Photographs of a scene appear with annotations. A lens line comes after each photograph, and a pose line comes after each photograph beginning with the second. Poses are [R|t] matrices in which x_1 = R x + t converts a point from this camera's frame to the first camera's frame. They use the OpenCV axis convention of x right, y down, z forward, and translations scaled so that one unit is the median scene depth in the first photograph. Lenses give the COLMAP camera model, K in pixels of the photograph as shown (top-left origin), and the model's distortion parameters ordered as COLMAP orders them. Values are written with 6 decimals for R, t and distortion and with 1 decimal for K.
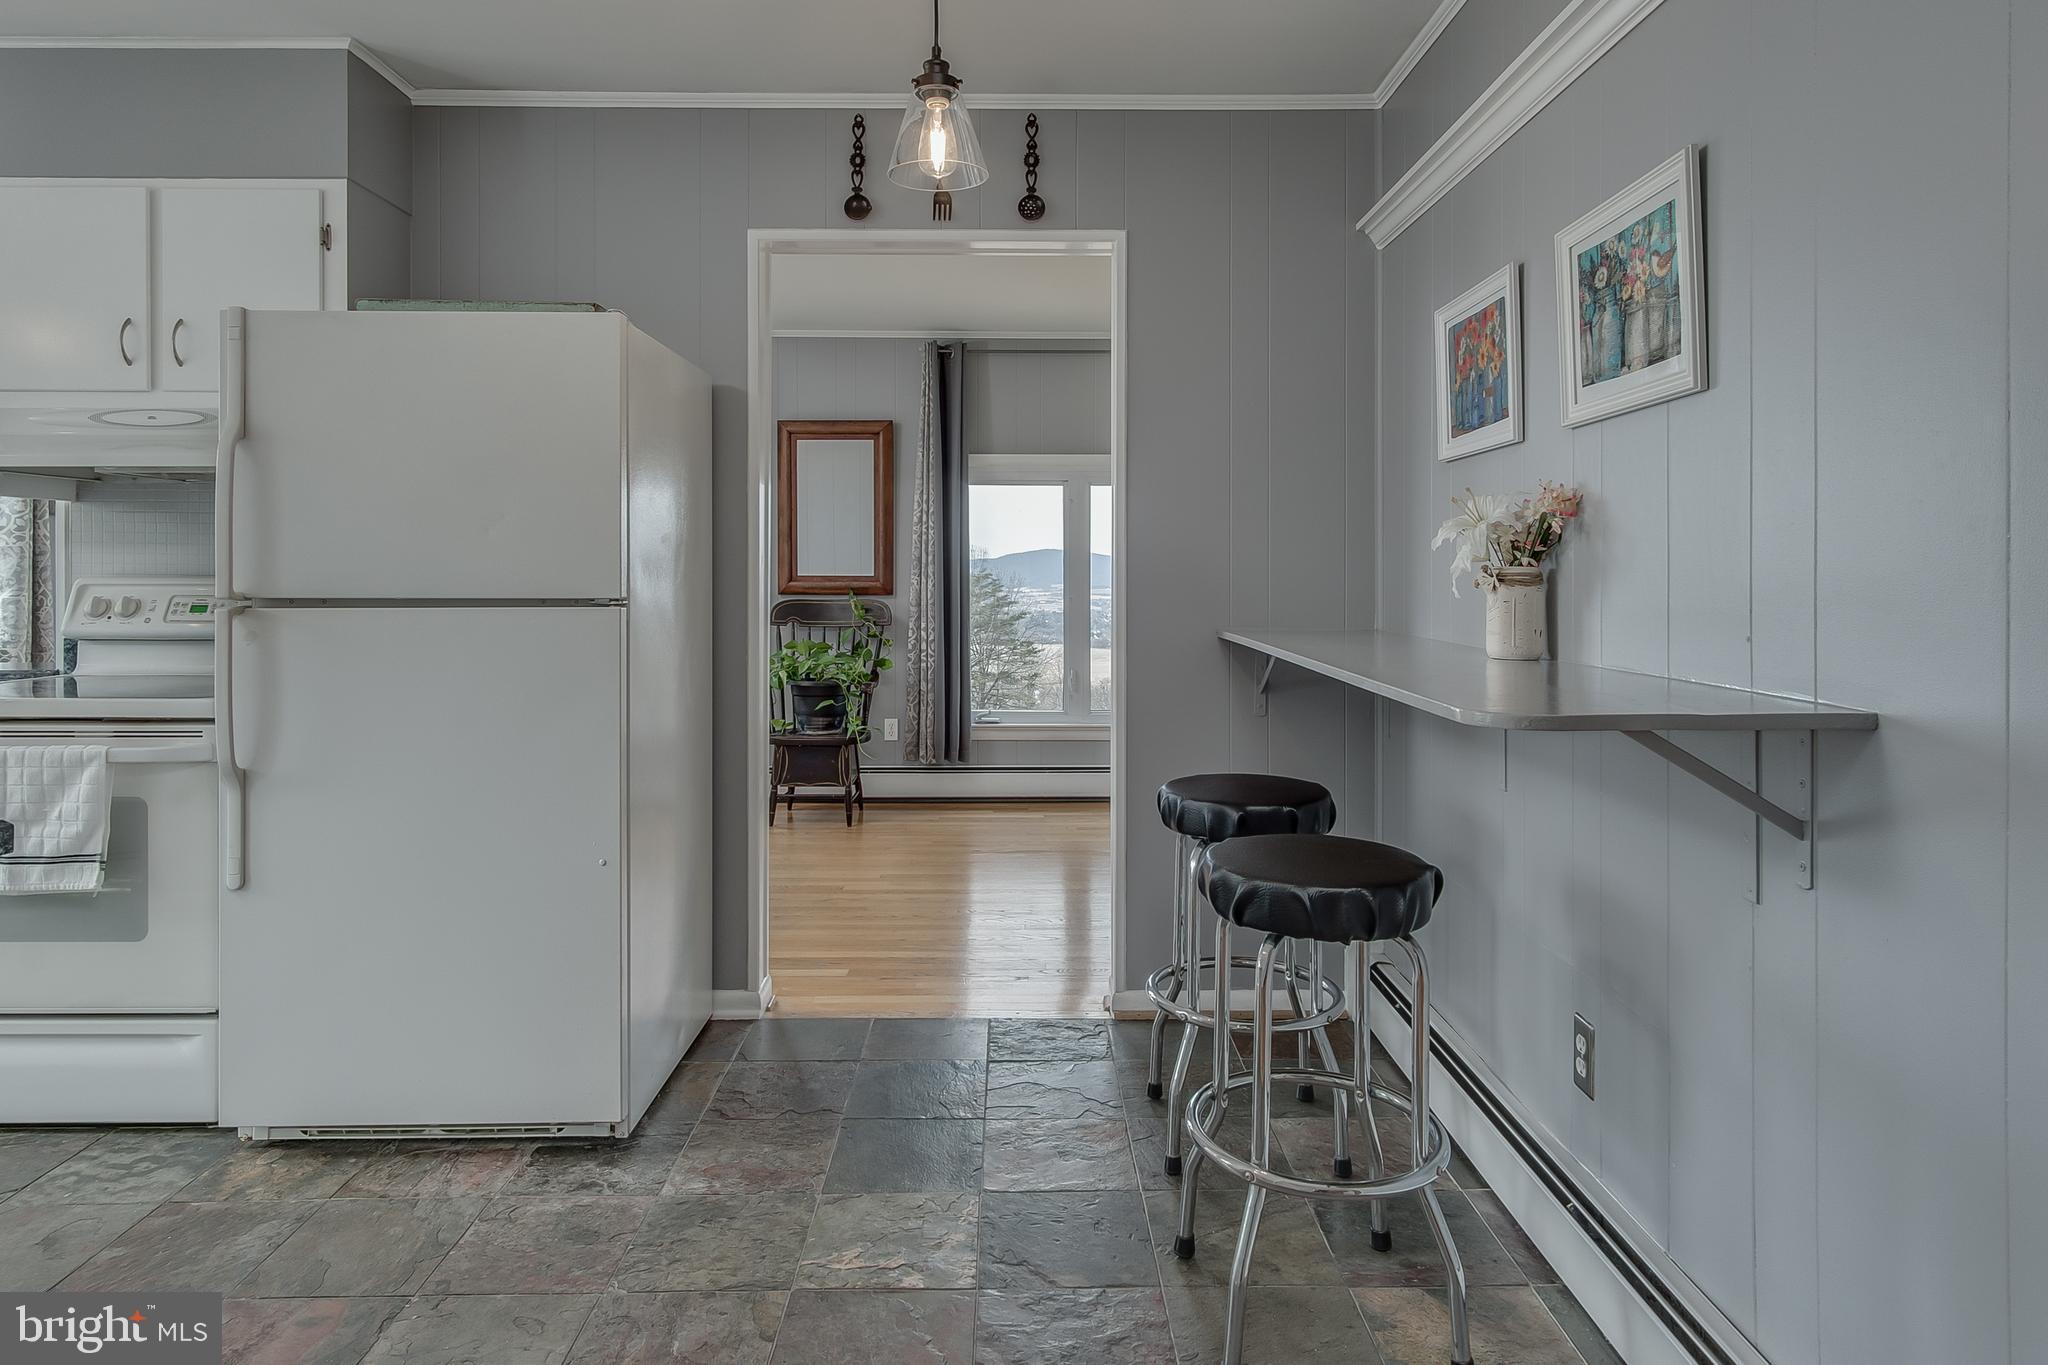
lens RADIAL K [[1198.2, 0, 1028.8], [0, 1198.2, 575.2], [0, 0, 1]] dist [0.005014, 0.001684]
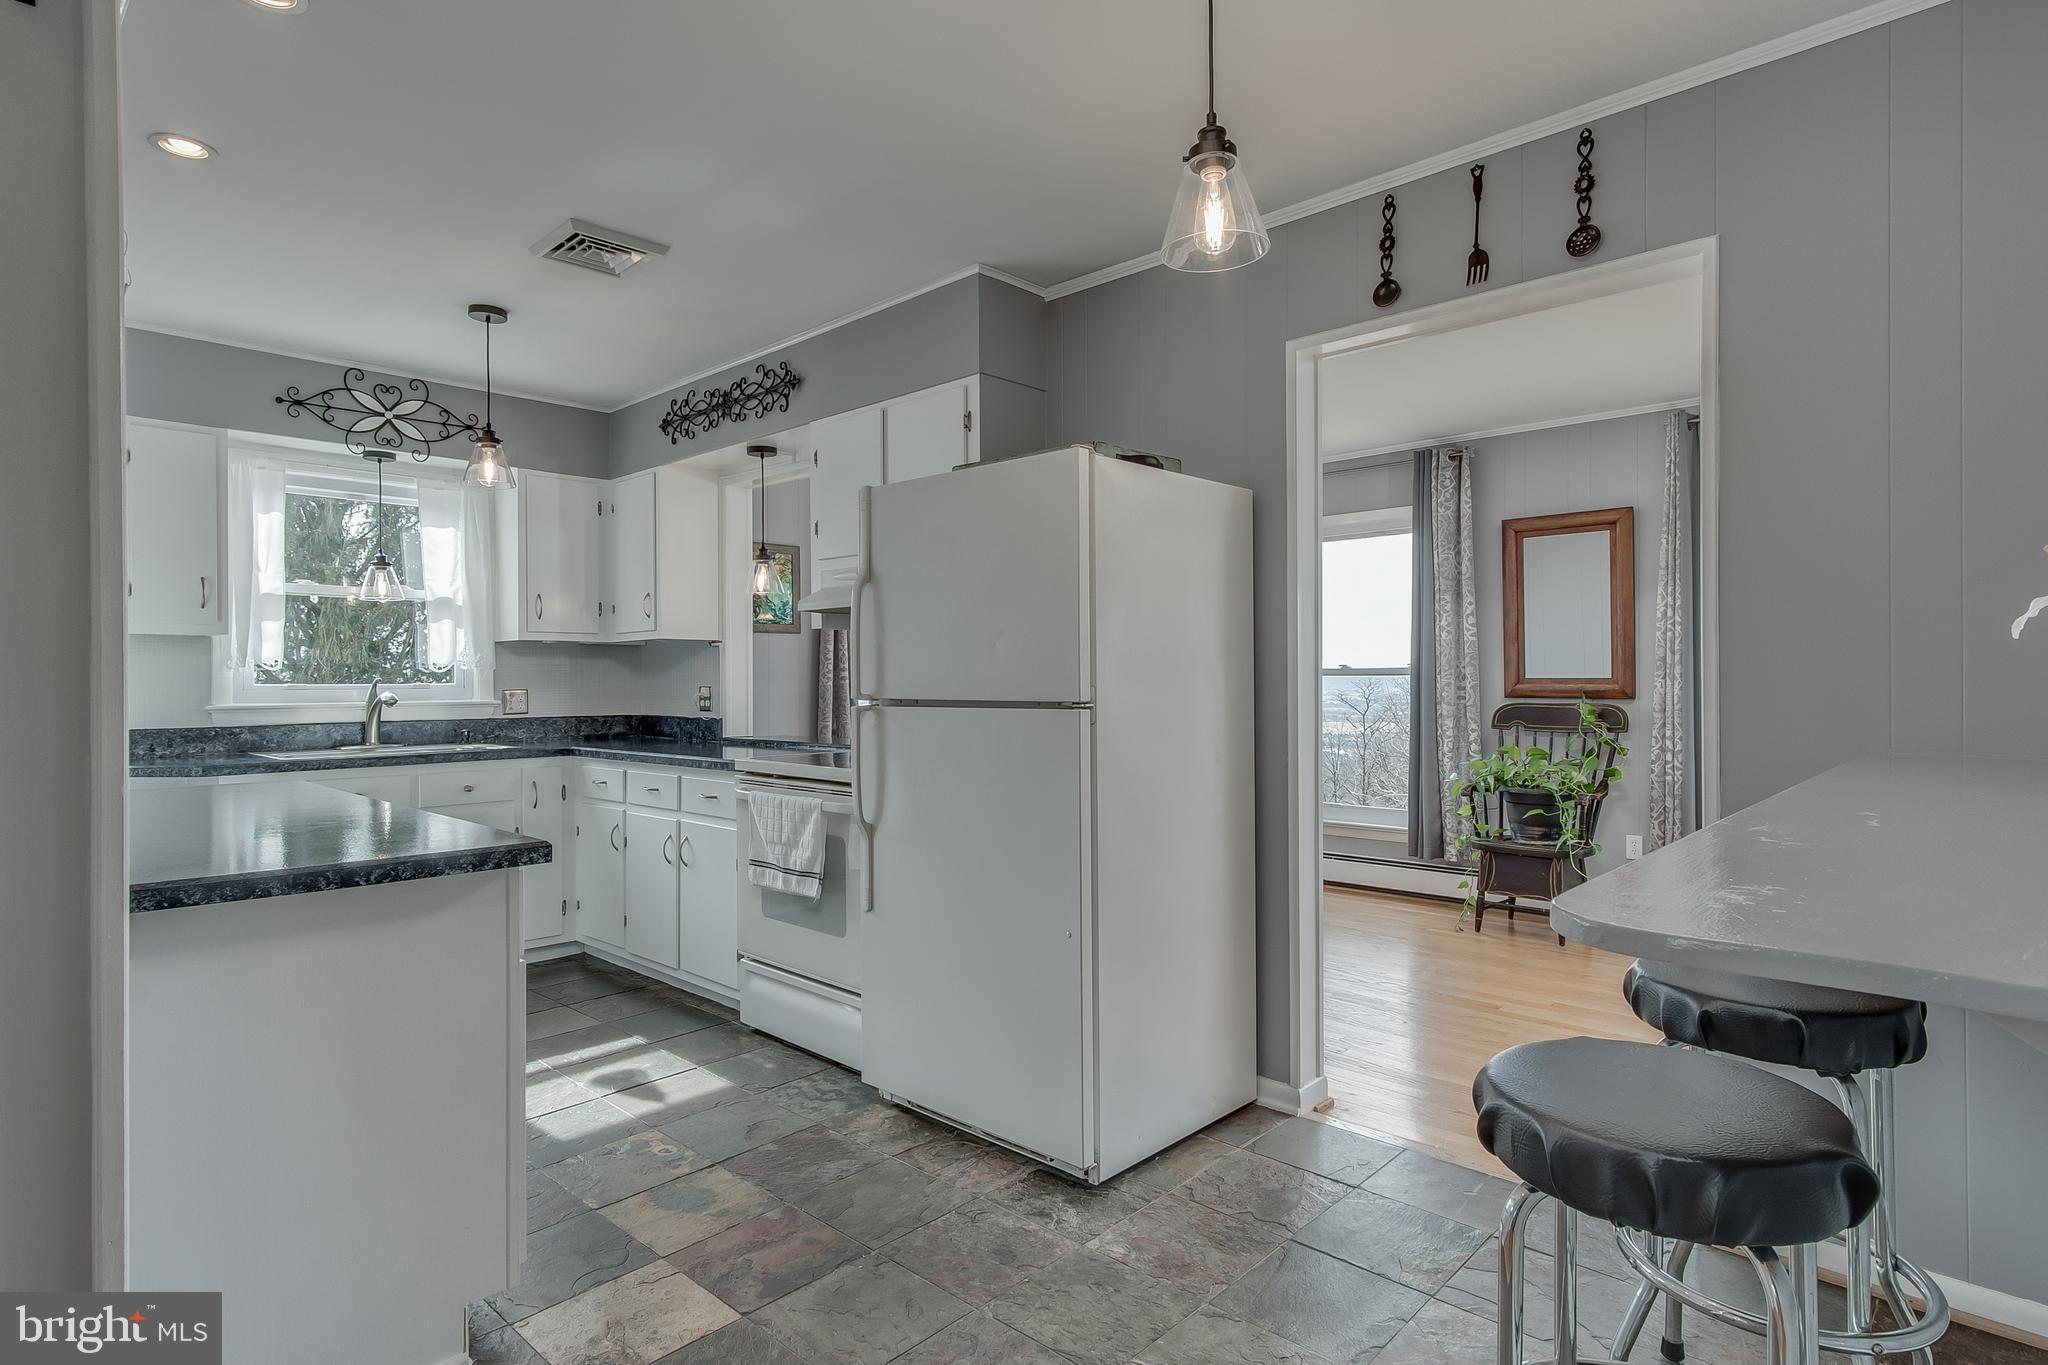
lens RADIAL K [[1080.3, 0, 1028.3], [0, 1080.3, 679.9], [0, 0, 1]] dist [0.003568, 0.000878]
pose [[0.719479, -0.003413, -0.694505, 0.275754], [0.005031, 0.999987, 0.000298, -0.001358], [0.694496, -0.003708, 0.719487, 0.203573]]
